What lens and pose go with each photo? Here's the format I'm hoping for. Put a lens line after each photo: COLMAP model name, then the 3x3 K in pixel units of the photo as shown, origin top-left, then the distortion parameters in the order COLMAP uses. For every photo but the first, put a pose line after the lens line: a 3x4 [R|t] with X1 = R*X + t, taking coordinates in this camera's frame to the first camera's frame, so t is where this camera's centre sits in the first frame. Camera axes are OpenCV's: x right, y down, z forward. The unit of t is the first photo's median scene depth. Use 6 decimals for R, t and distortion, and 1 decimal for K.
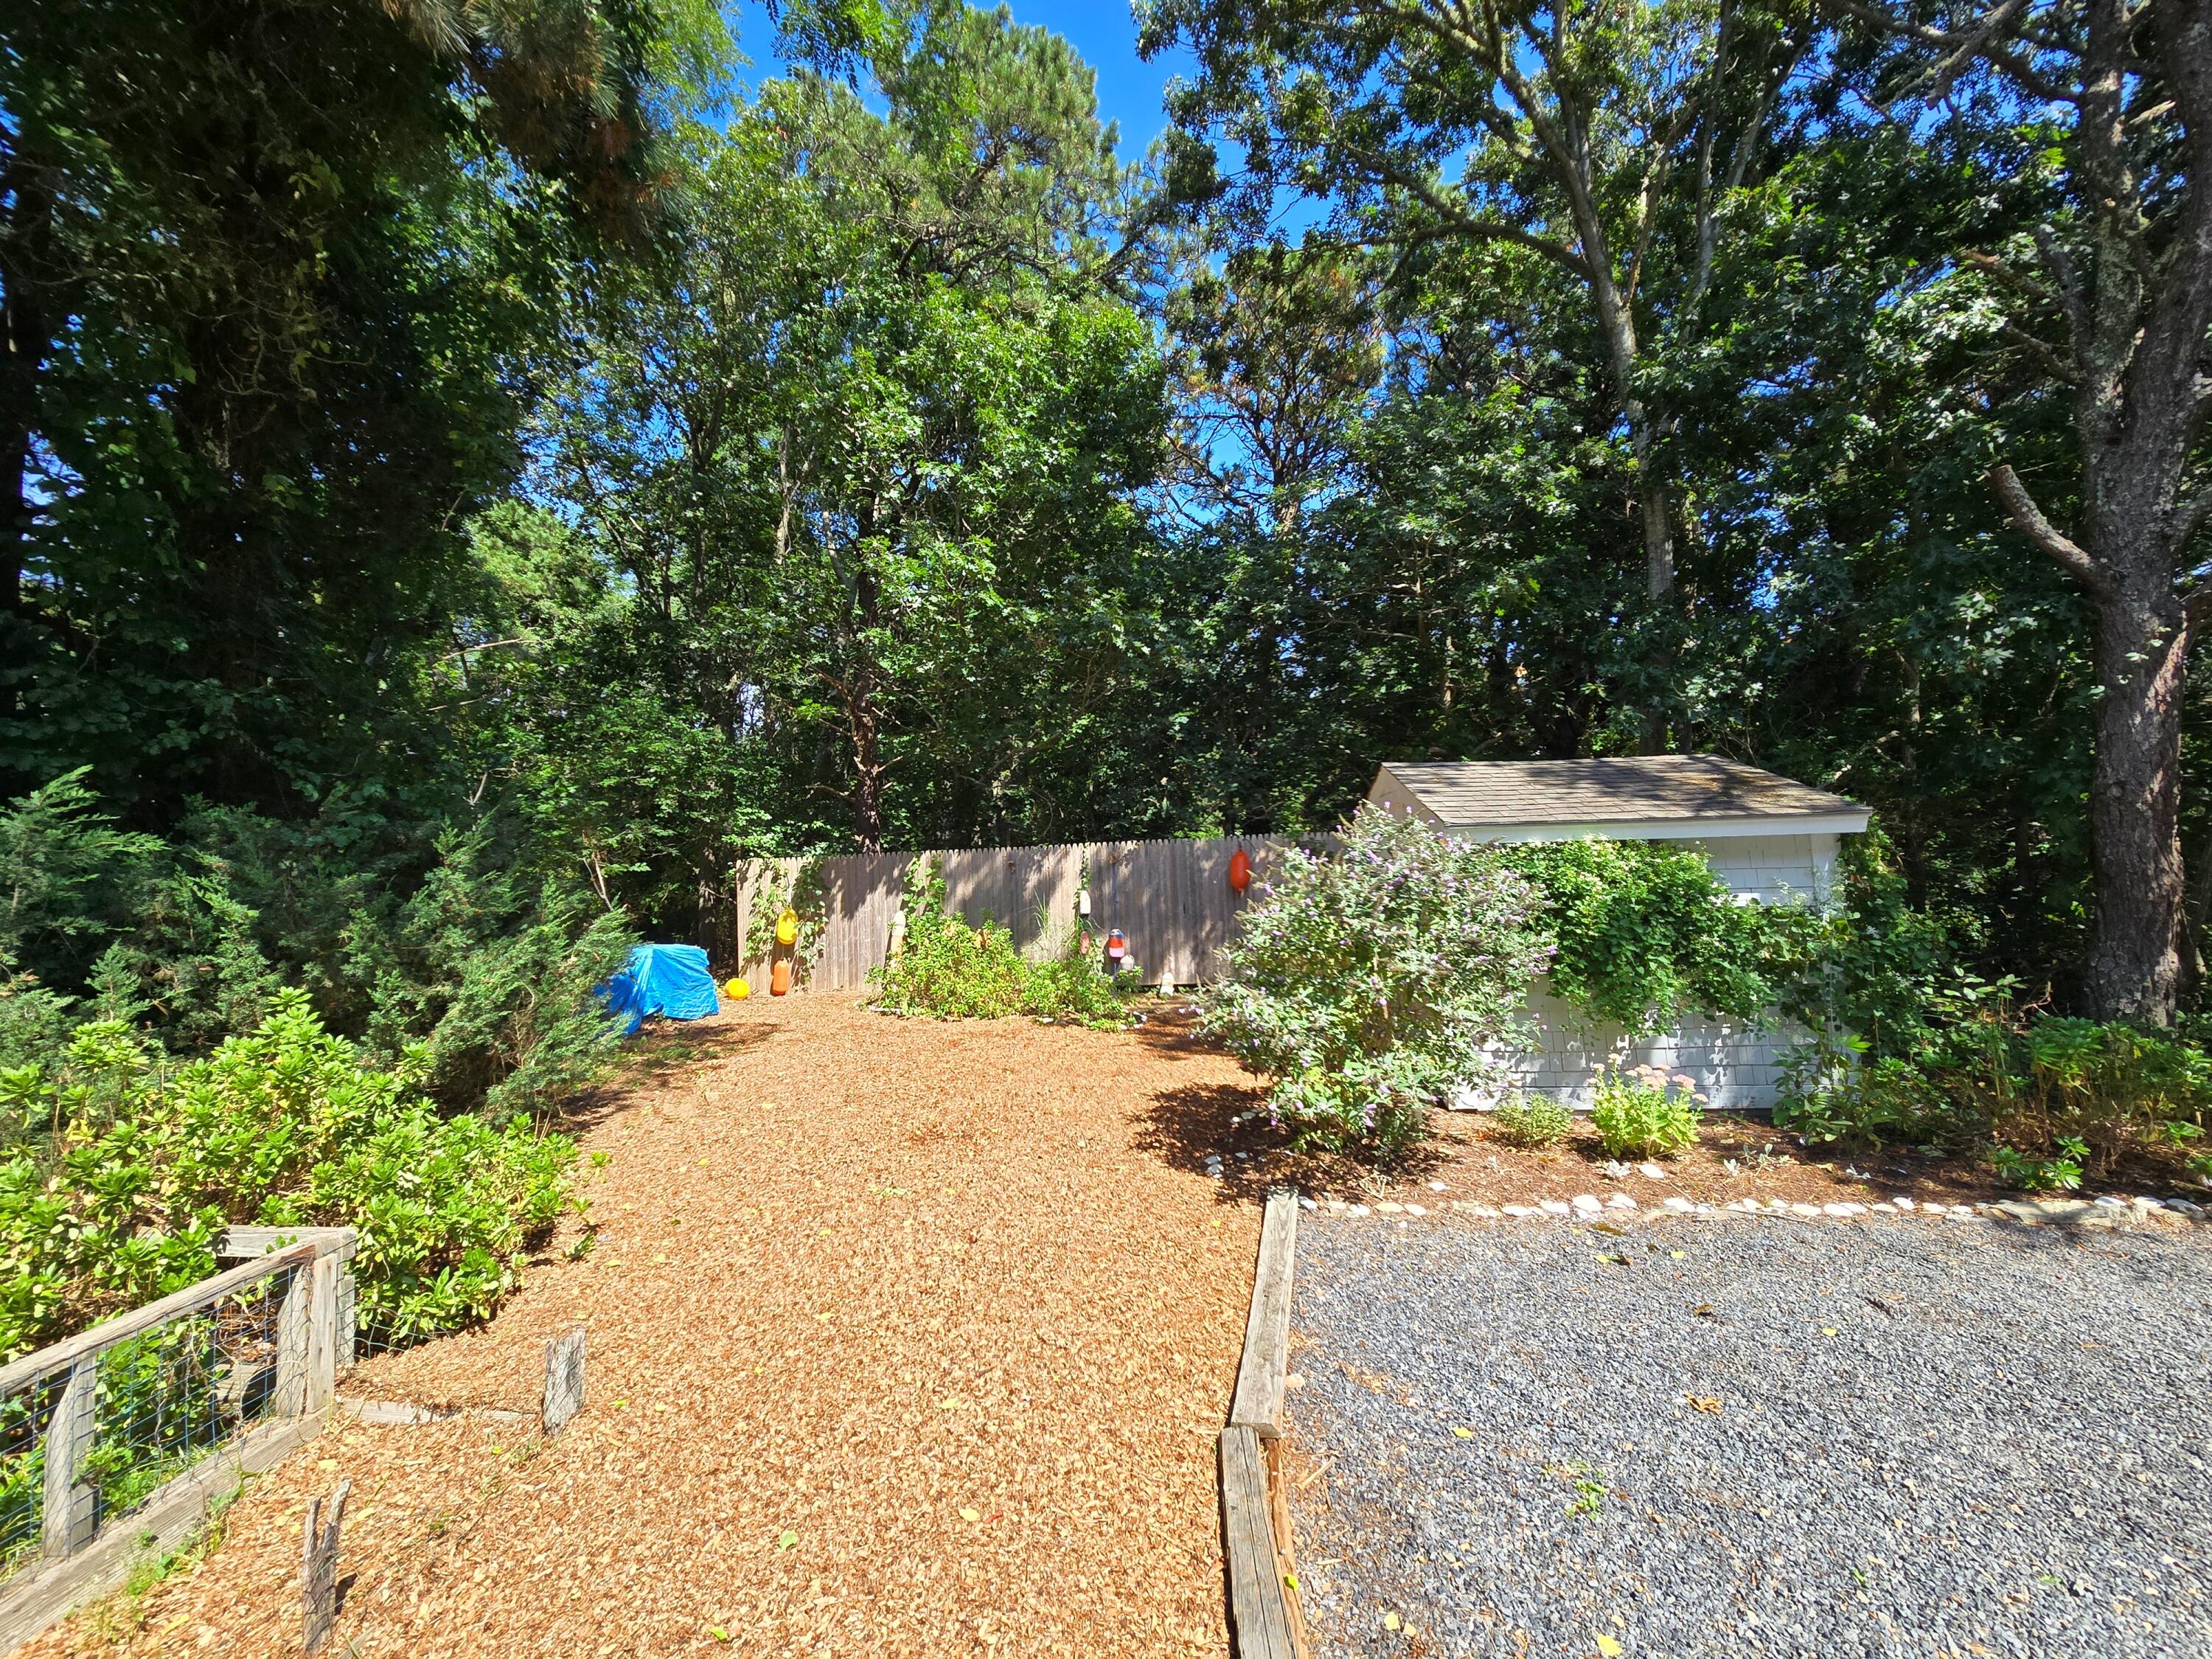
lens RADIAL K [[908.8, 0, 1097.5], [0, 908.8, 818.3], [0, 0, 1]] dist [0.006779, -0.000398]
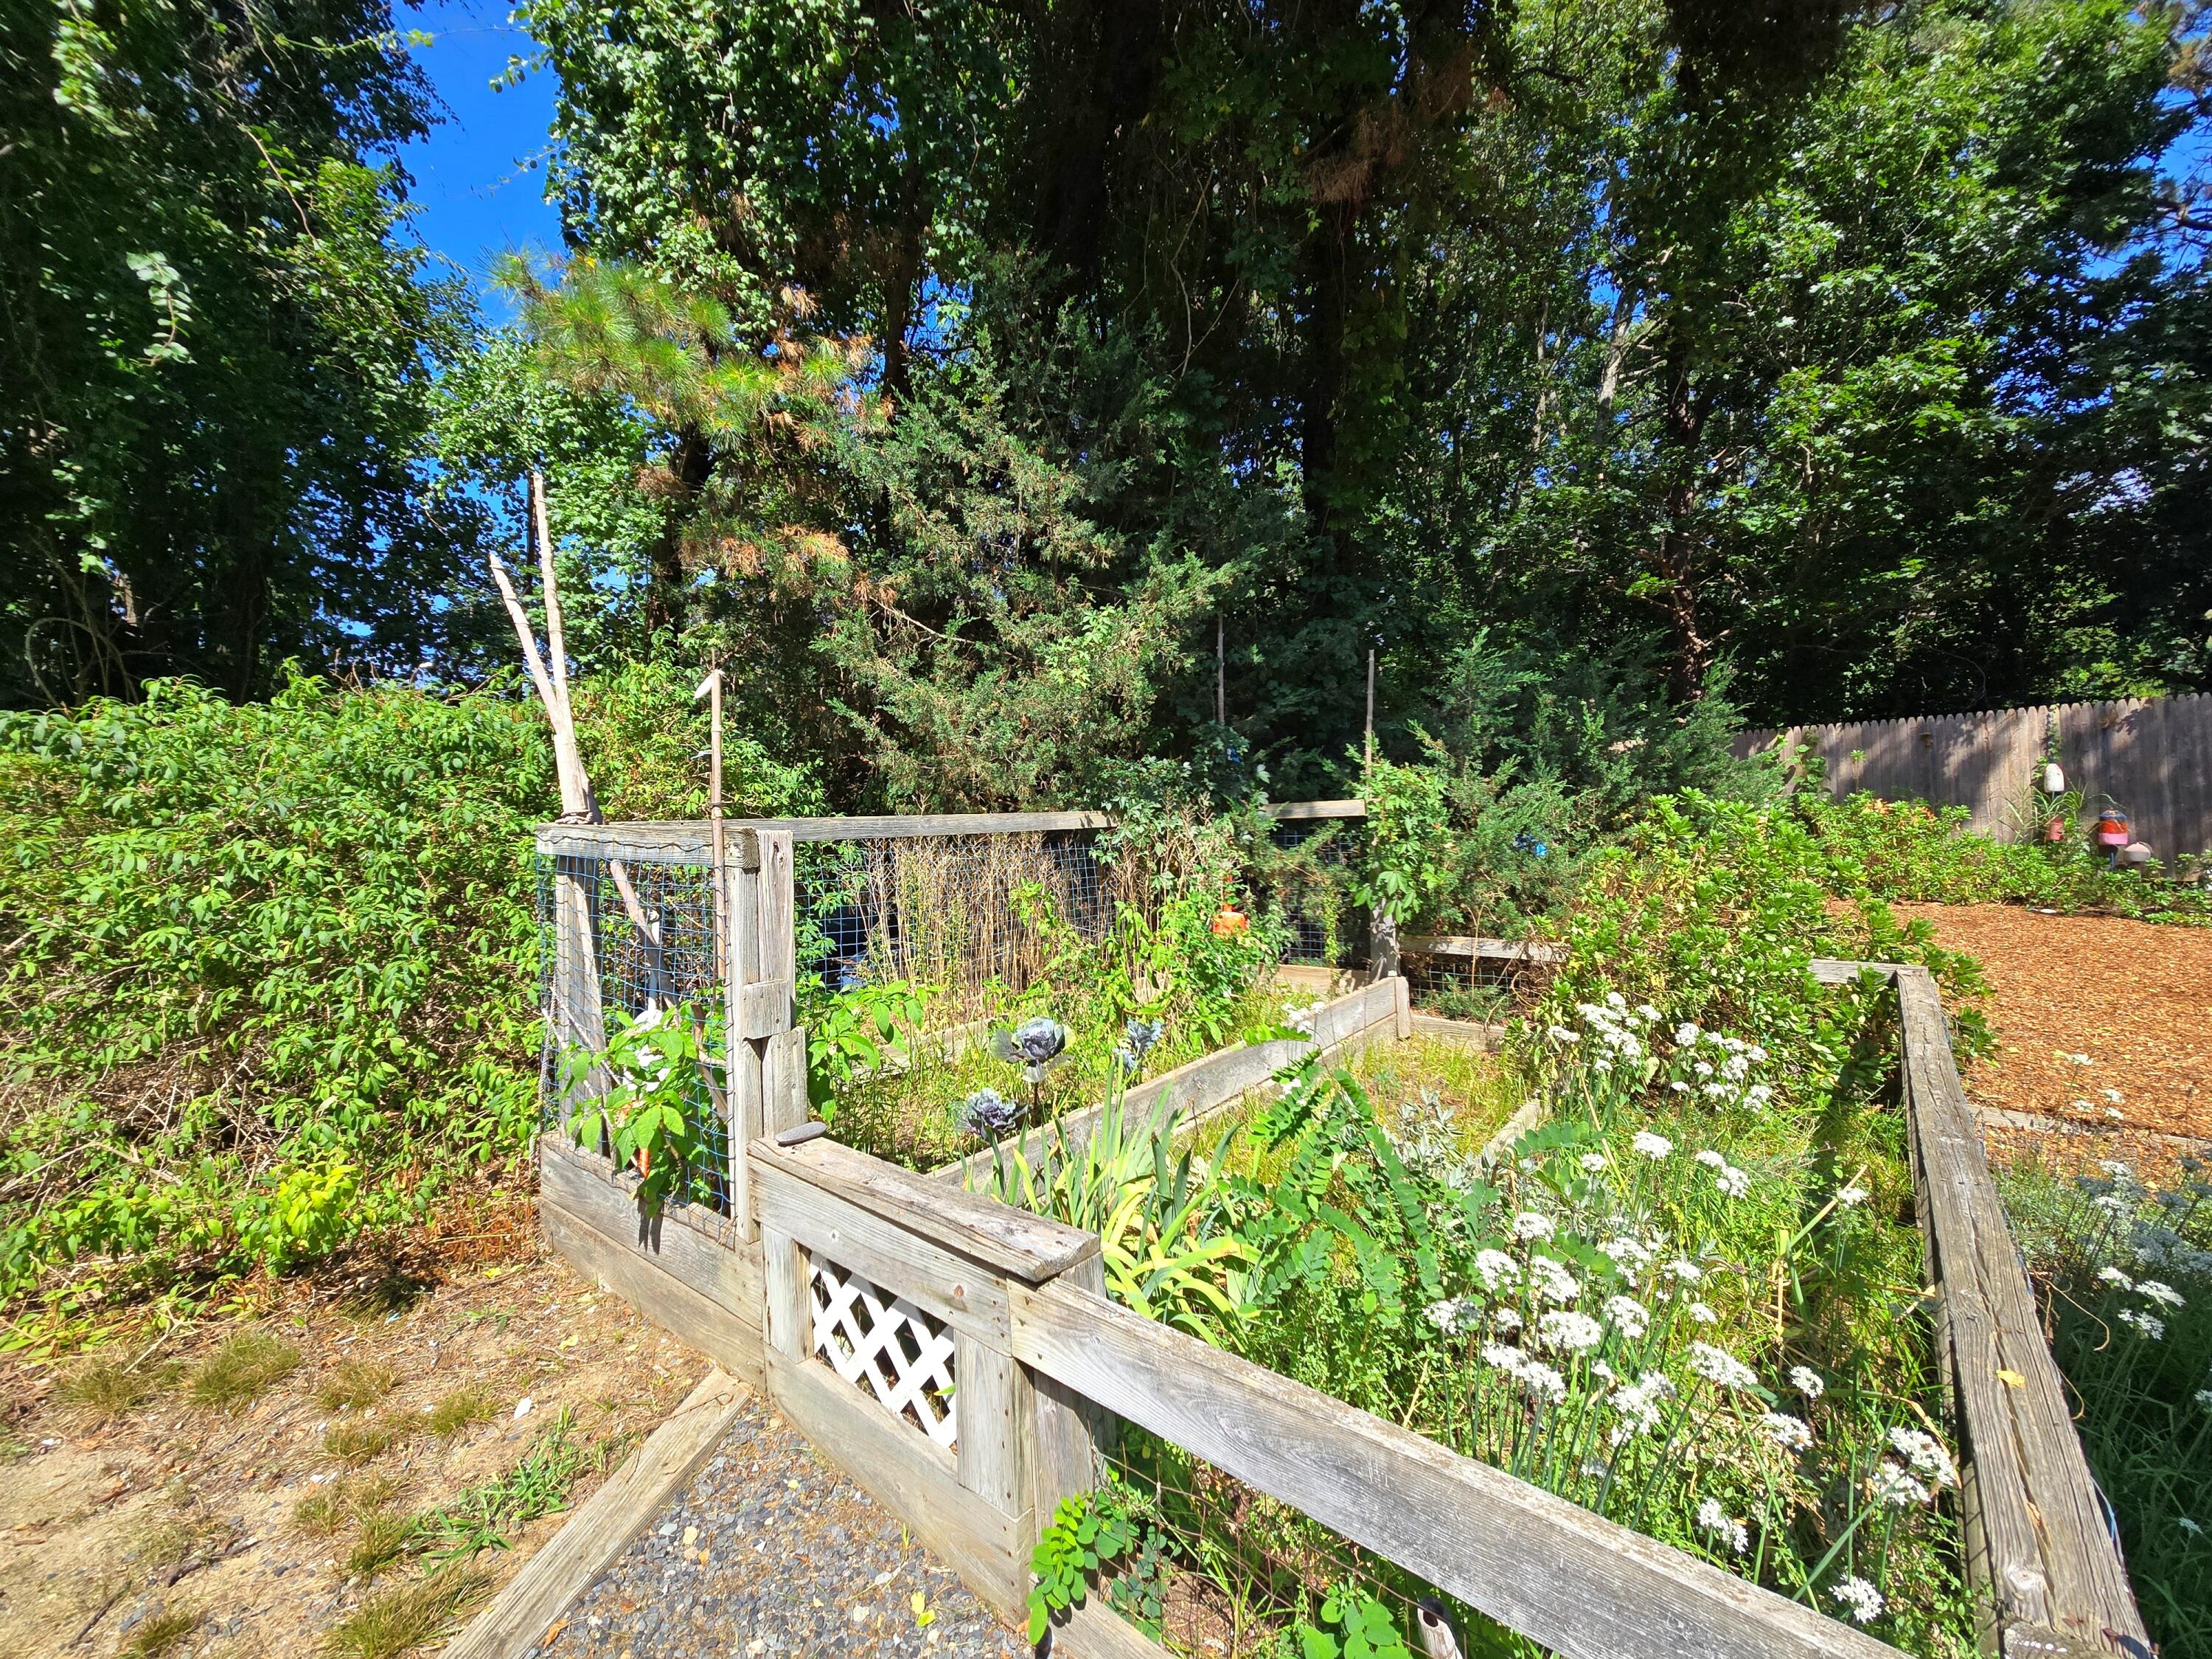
lens RADIAL K [[908.8, 0, 1116.2], [0, 908.8, 817.7], [0, 0, 1]] dist [0.006779, -0.000398]
pose [[0.837393, 0.003819, -0.546589, -0.279441], [0.043616, 0.996320, 0.073783, 0.032485], [0.544859, -0.085625, 0.834144, -0.144053]]
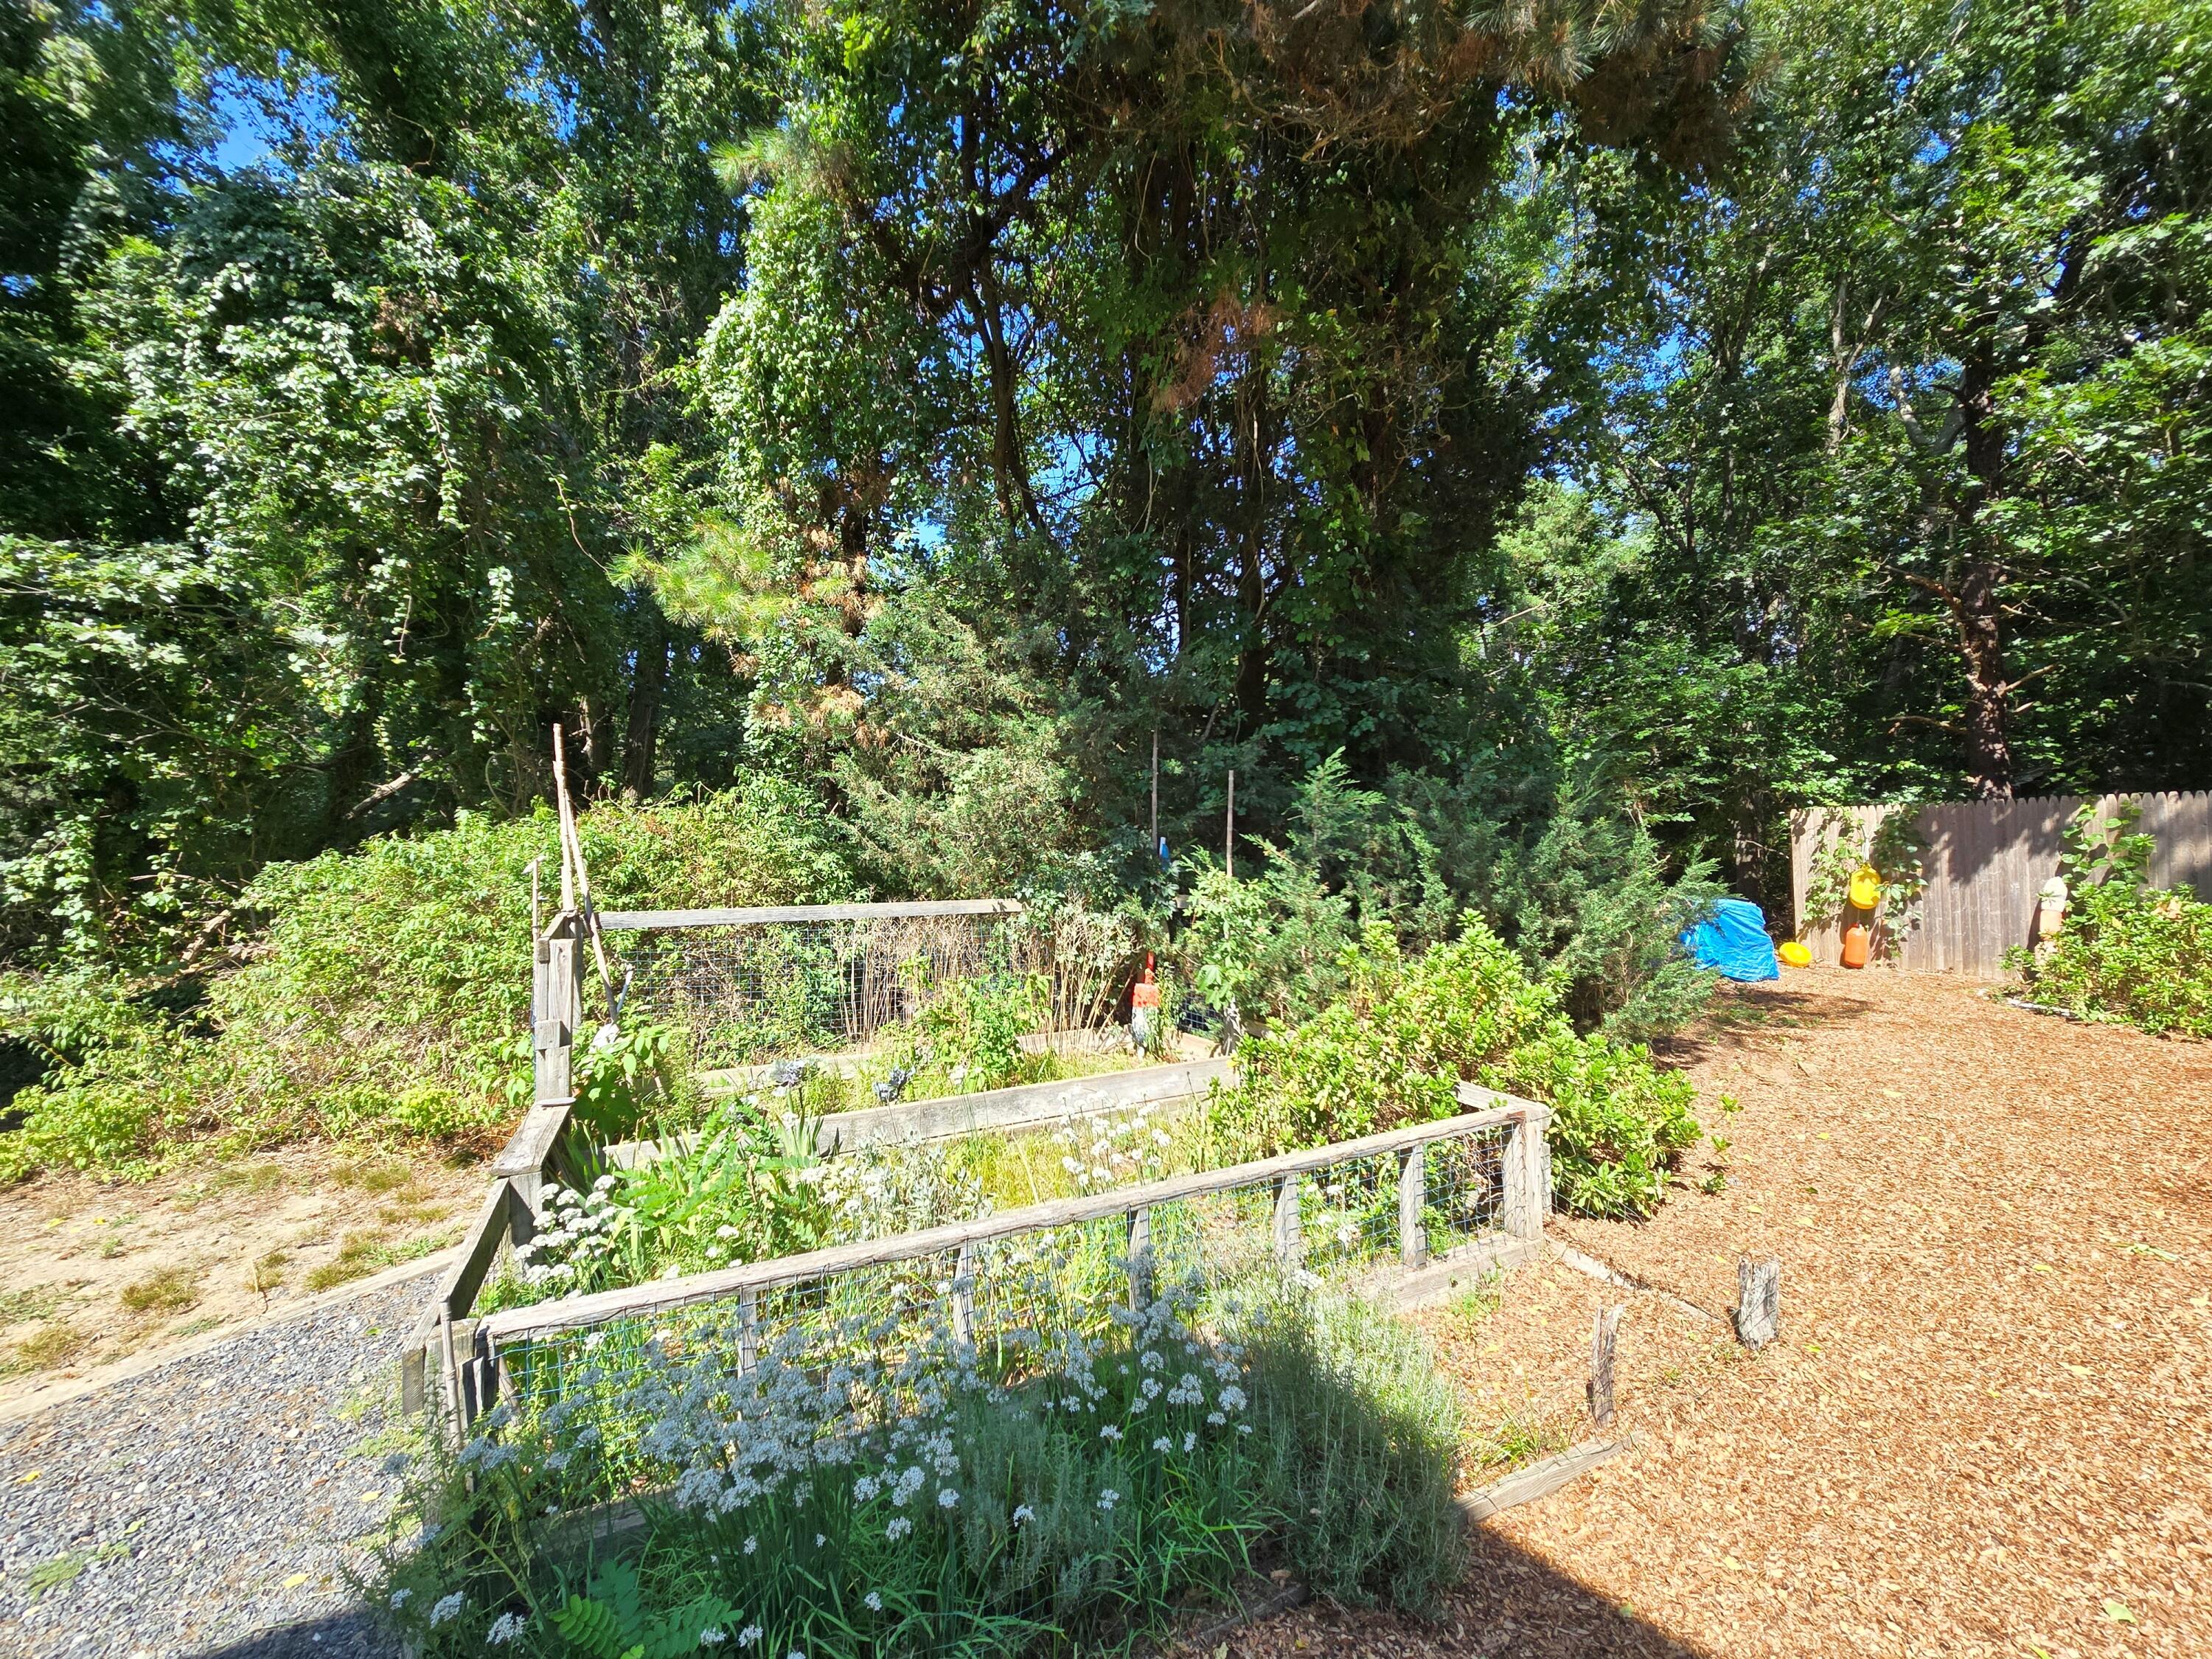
lens RADIAL K [[908.8, 0, 1092.8], [0, 908.8, 815.7], [0, 0, 1]] dist [0.006779, -0.000398]
pose [[0.560029, -0.001010, -0.828473, -0.043637], [0.043086, 0.998682, 0.027908, -0.001810], [0.827352, -0.051325, 0.559334, -0.058337]]
